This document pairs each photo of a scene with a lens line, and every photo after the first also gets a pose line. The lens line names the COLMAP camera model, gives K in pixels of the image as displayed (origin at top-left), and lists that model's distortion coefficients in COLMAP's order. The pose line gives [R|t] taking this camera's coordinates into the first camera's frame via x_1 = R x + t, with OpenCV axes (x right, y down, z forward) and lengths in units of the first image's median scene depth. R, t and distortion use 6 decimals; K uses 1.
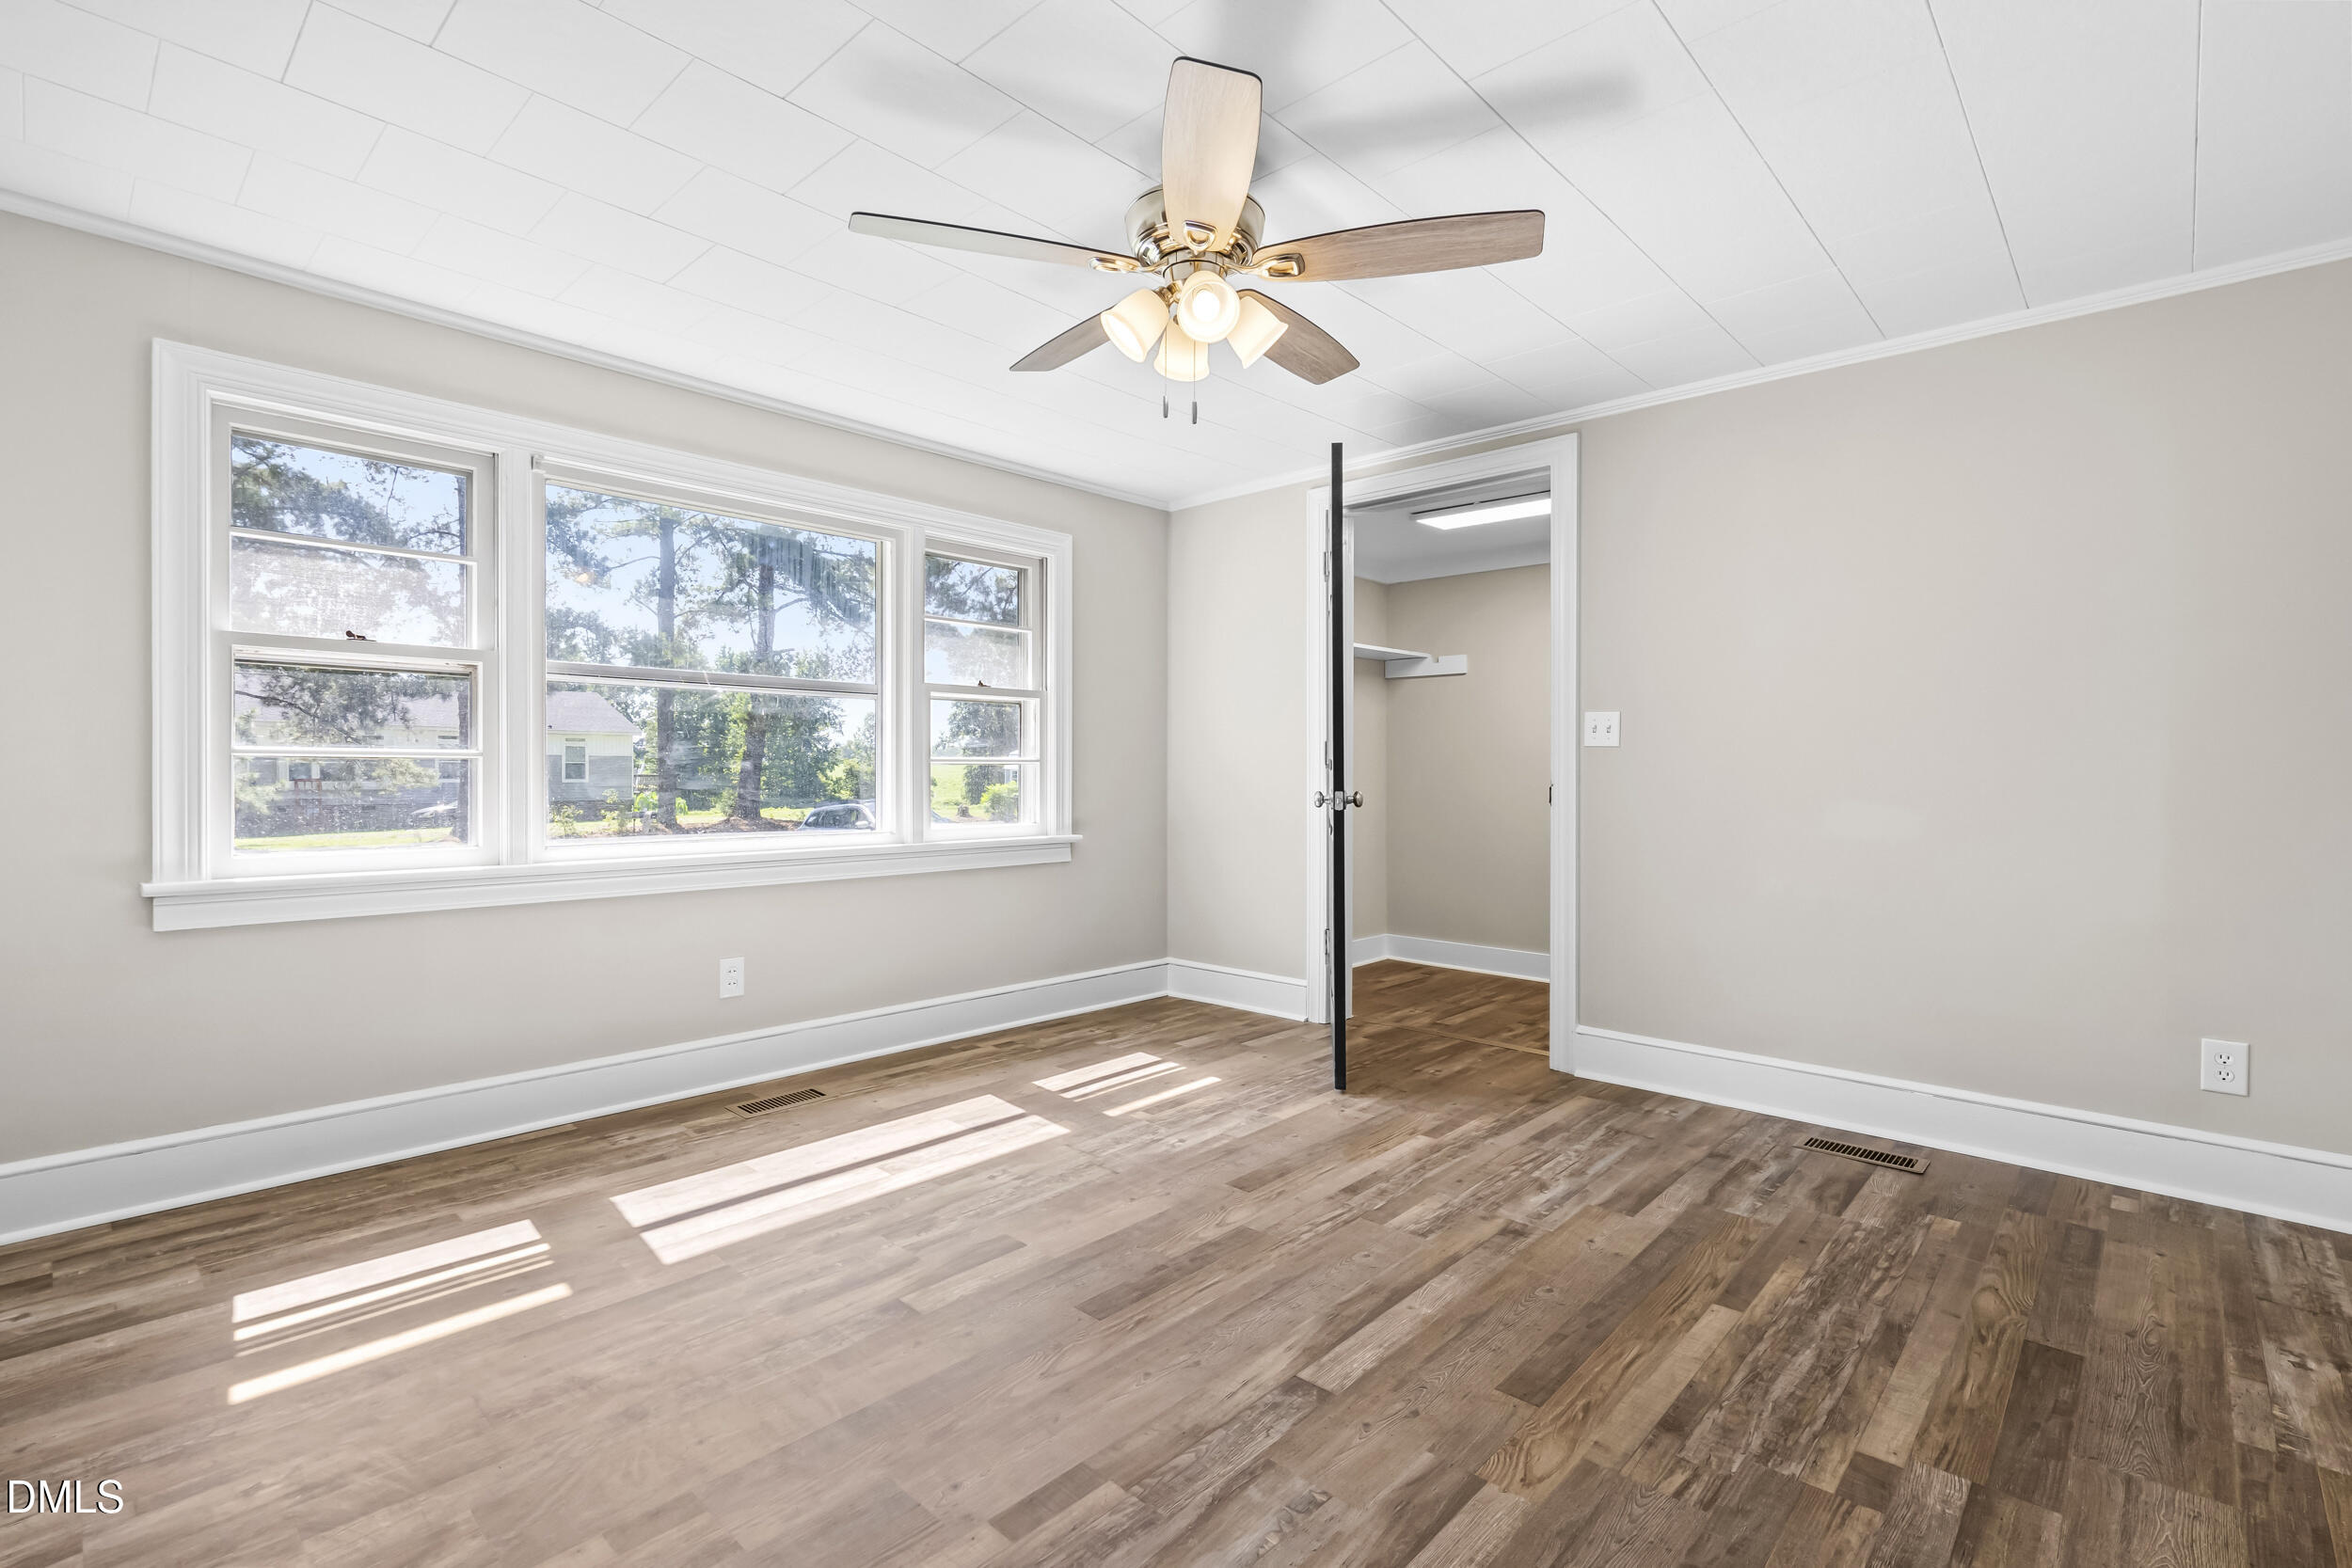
lens RADIAL K [[1077.8, 0, 1181.2], [0, 1077.8, 772.6], [0, 0, 1]] dist [-0.003608, 0.001201]
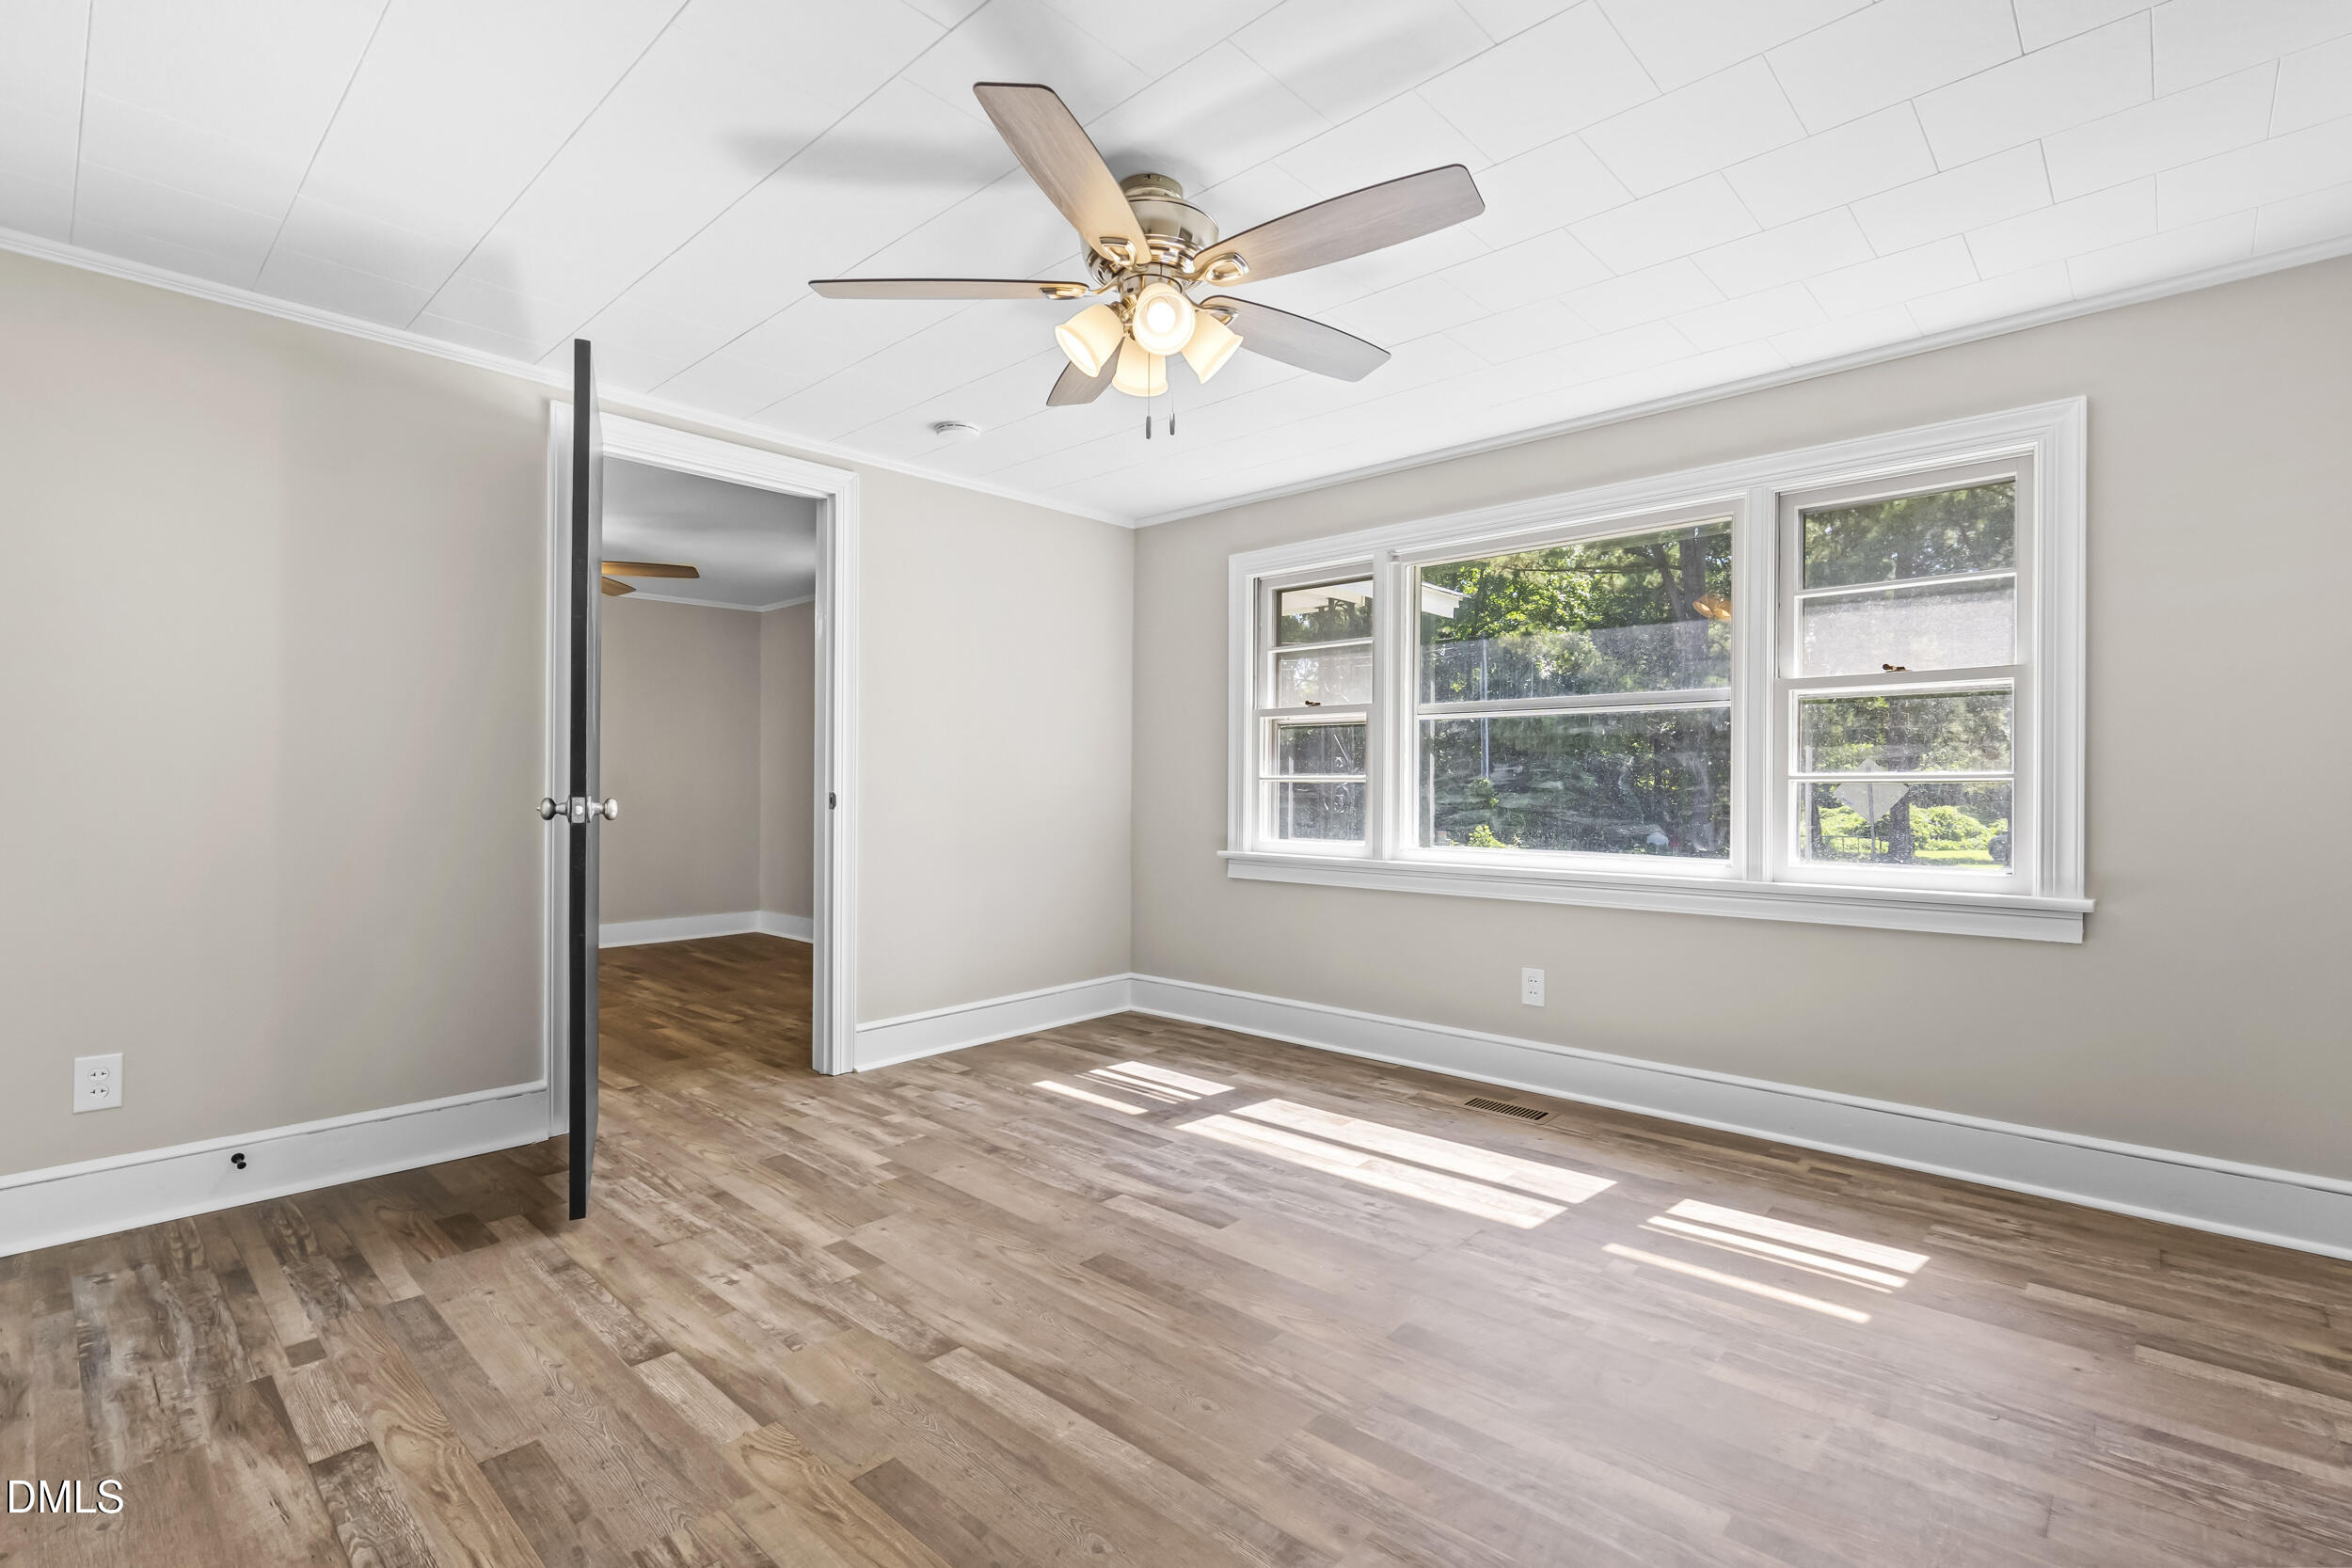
lens RADIAL K [[1077.8, 0, 1177.1], [0, 1077.8, 792.6], [0, 0, 1]] dist [-0.003608, 0.001201]
pose [[-0.008679, -0.001373, -0.999961, 0.829830], [-0.004716, 0.999988, -0.001332, 0.004216], [0.999951, 0.004704, -0.008686, 0.856637]]
